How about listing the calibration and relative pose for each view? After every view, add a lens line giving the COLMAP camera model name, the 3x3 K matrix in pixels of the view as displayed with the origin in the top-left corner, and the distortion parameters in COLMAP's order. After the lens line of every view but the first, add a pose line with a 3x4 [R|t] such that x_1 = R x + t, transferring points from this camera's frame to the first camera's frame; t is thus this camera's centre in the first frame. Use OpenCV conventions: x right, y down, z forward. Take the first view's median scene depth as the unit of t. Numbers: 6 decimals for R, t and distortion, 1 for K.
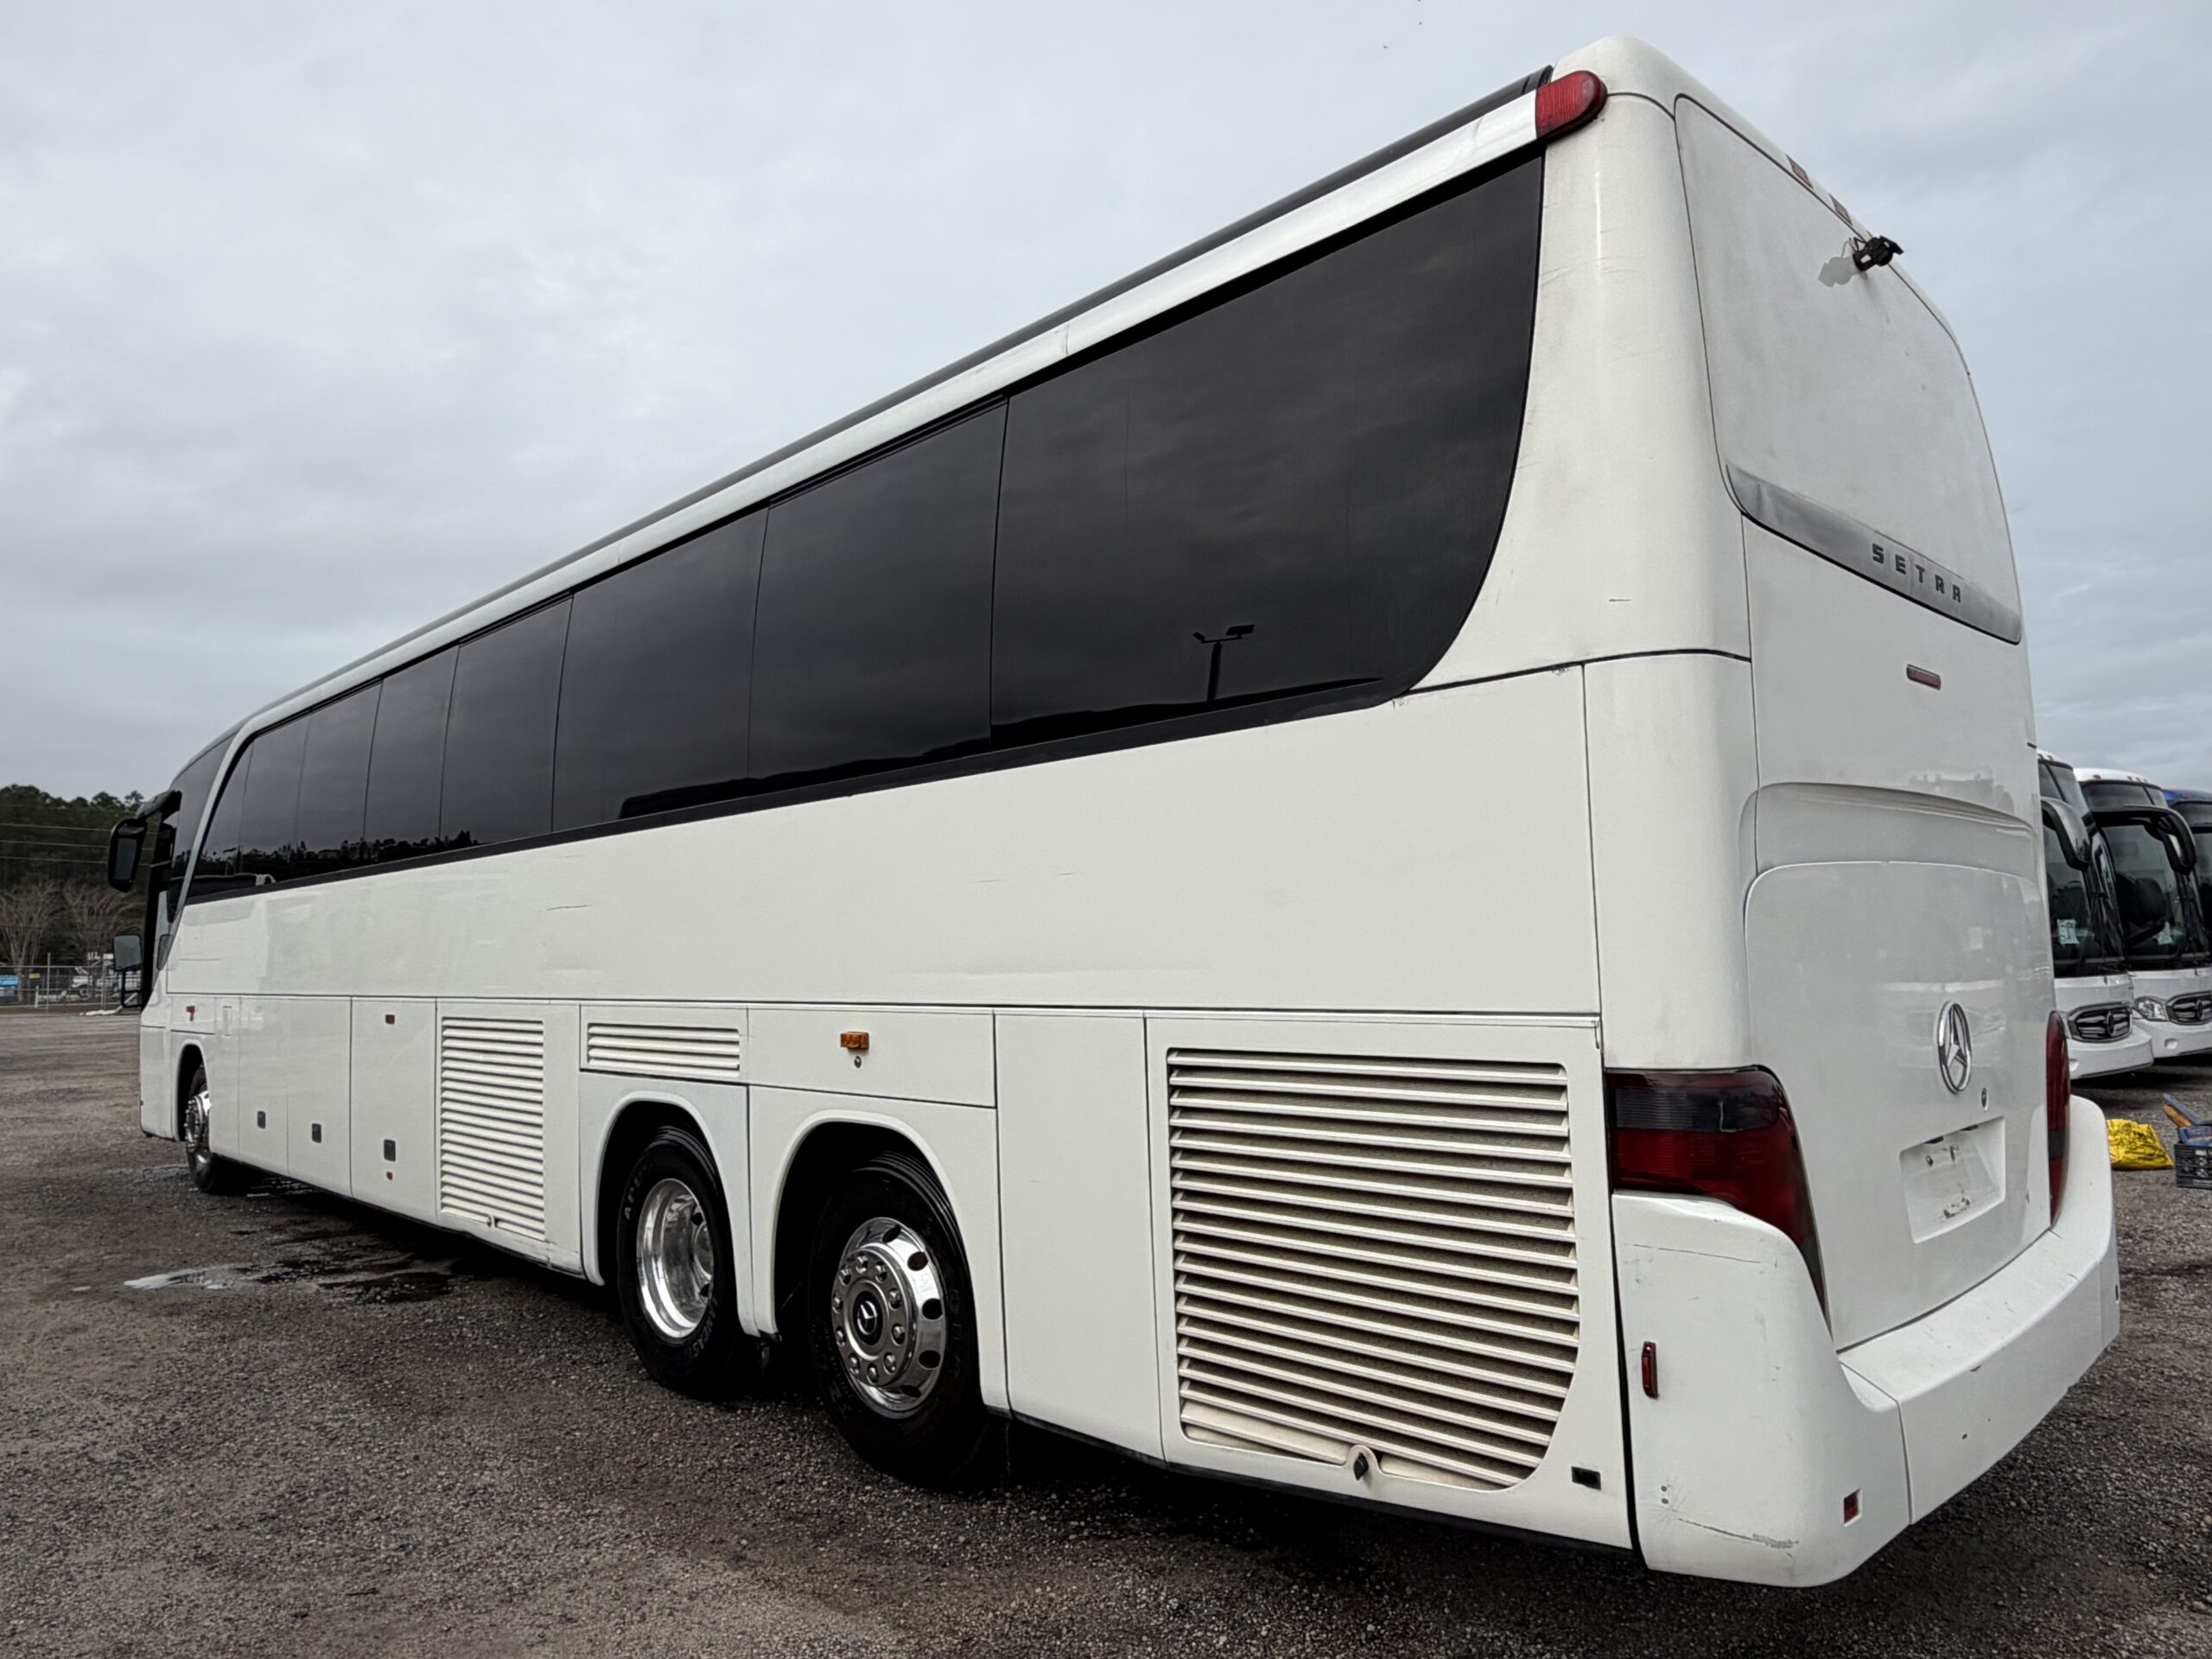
lens RADIAL K [[1453.1, 0, 1106.0], [0, 1453.1, 829.5], [0, 0, 1]] dist [-0.000738, -0.002077]
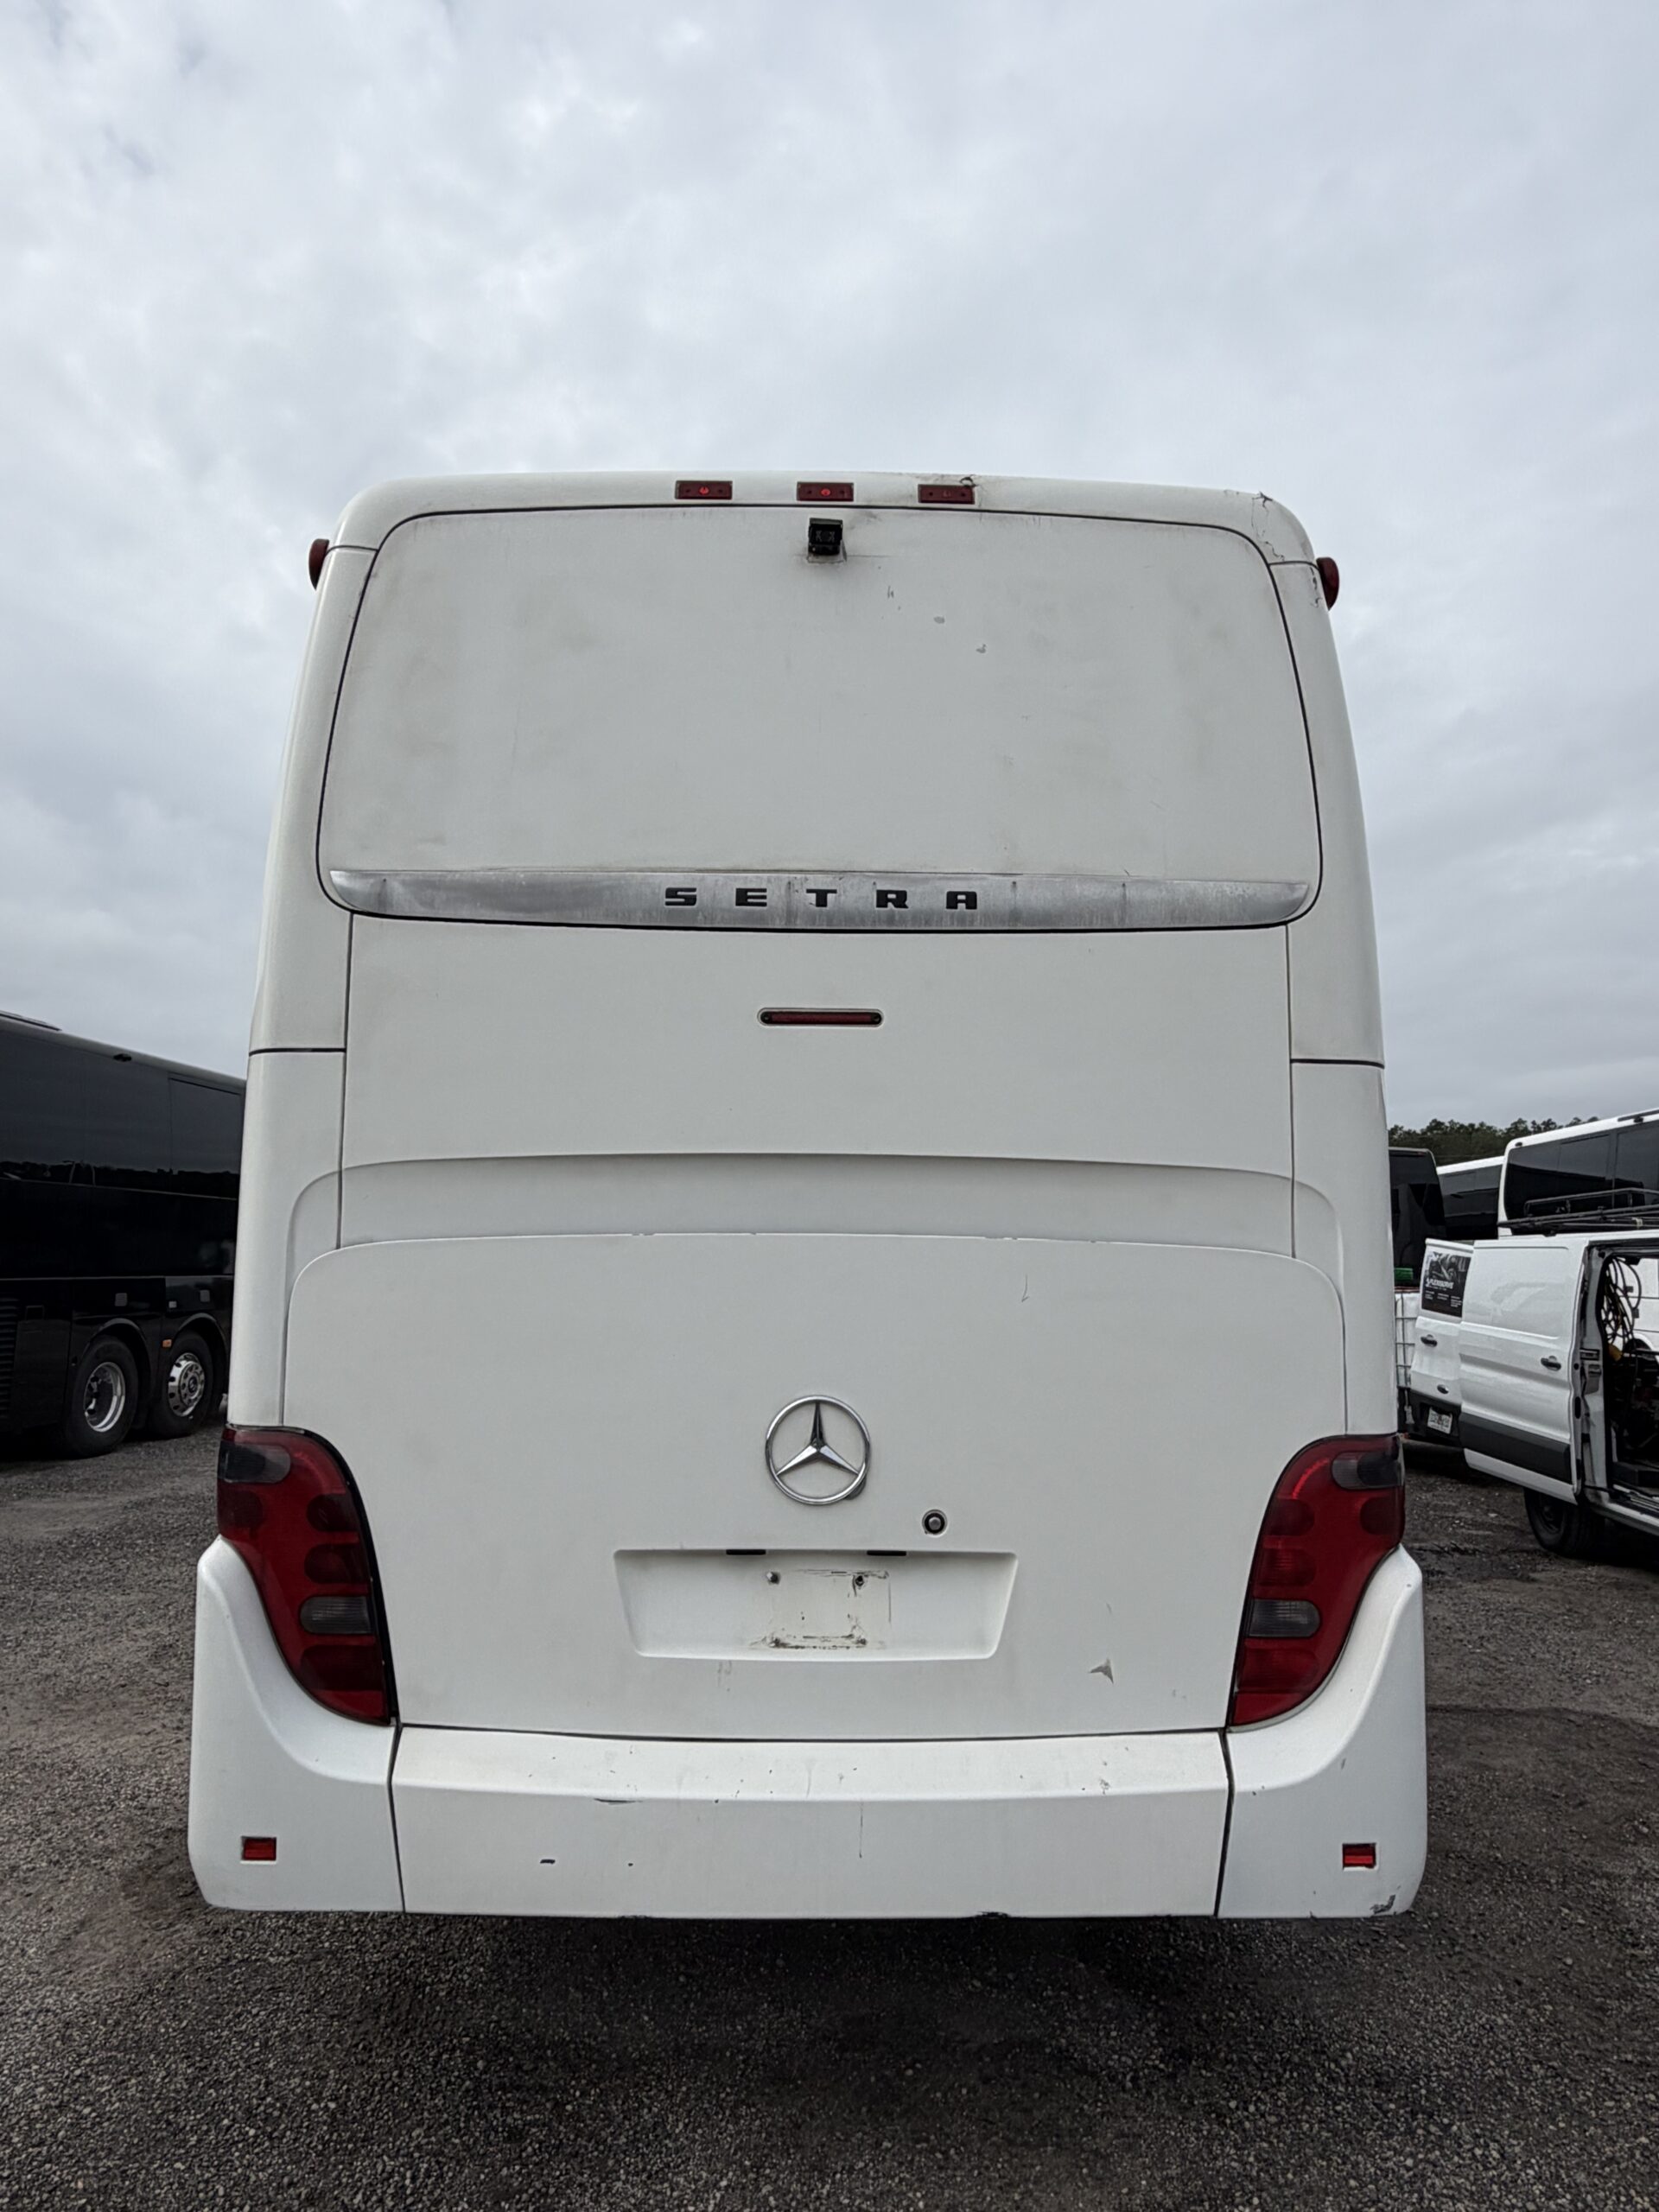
lens RADIAL K [[1453.1, 0, 829.5], [0, 1453.1, 1106.0], [0, 0, 1]] dist [-0.000738, -0.002077]
pose [[0.732208, -0.038803, -0.679975, 1.132716], [0.025638, 0.999238, -0.029414, -0.026286], [0.680598, 0.004104, 0.732645, 0.364494]]
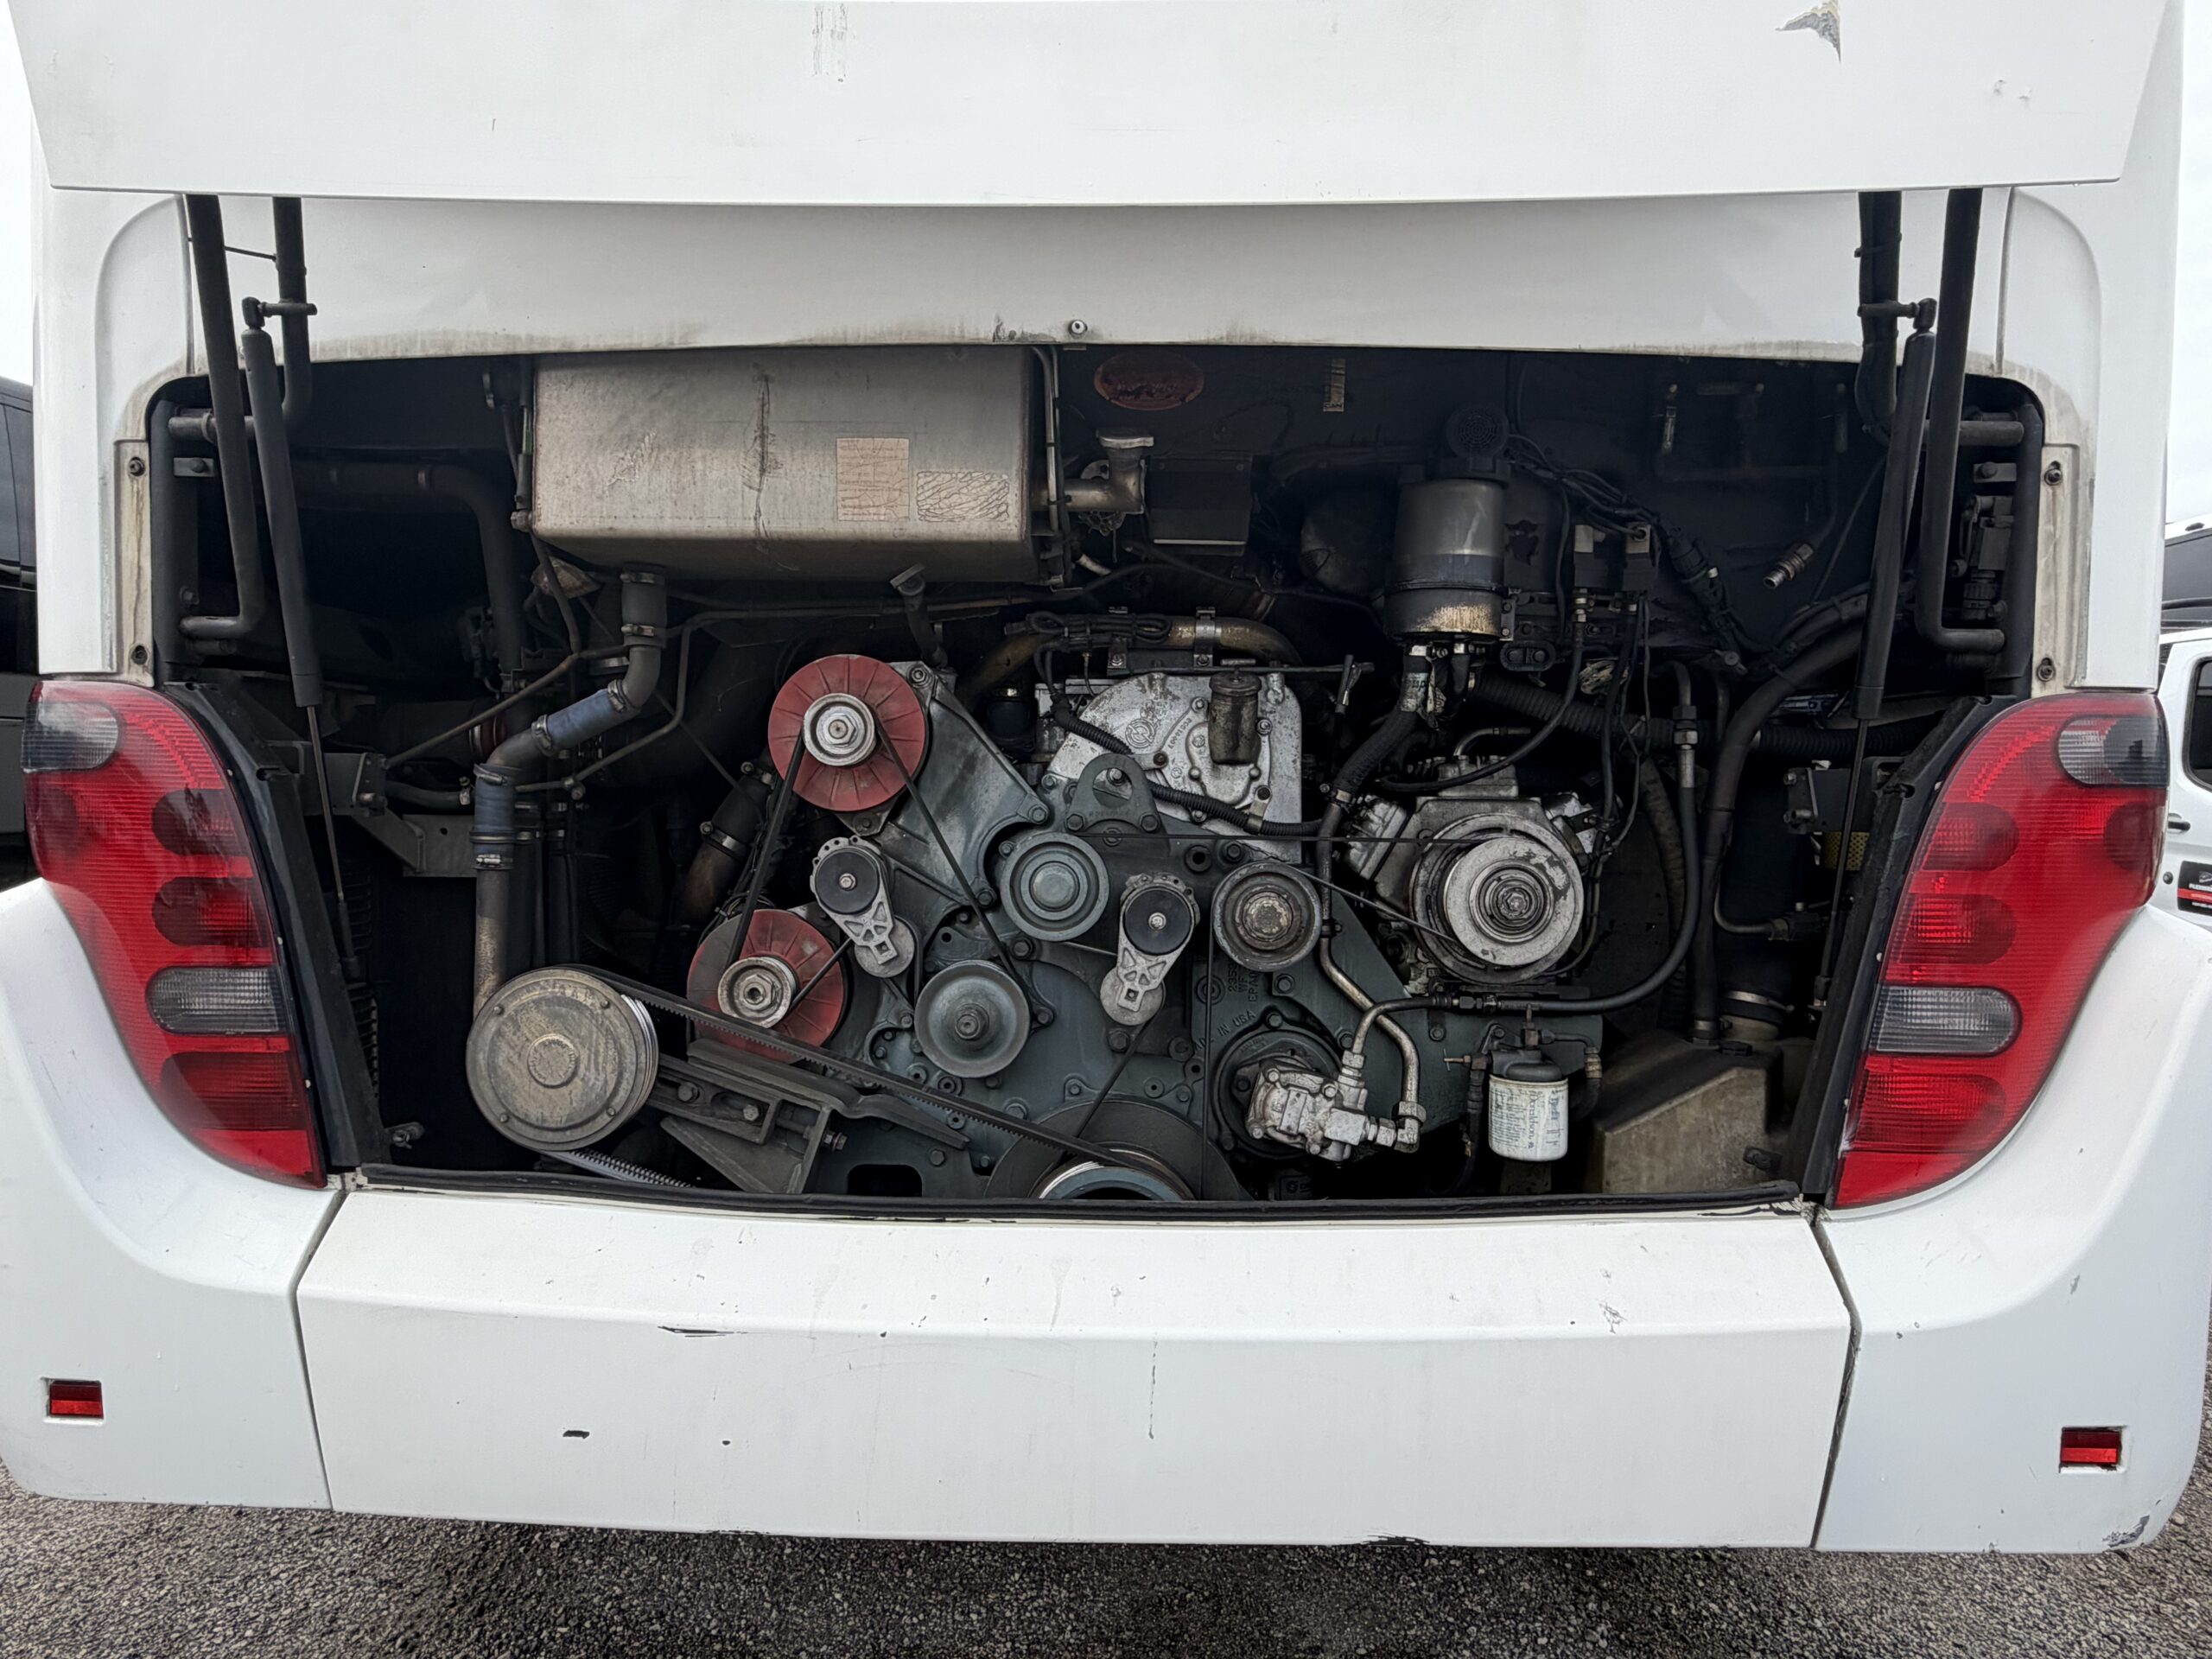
lens RADIAL K [[1221.9, 0, 1106.0], [0, 1221.9, 829.5], [0, 0, 1]] dist [-0.004894, 0.000230]
pose [[0.708268, 0.061118, -0.703293, 0.827749], [0.027164, 0.993148, 0.113663, 0.139143], [0.705421, -0.099608, 0.701754, 0.708997]]
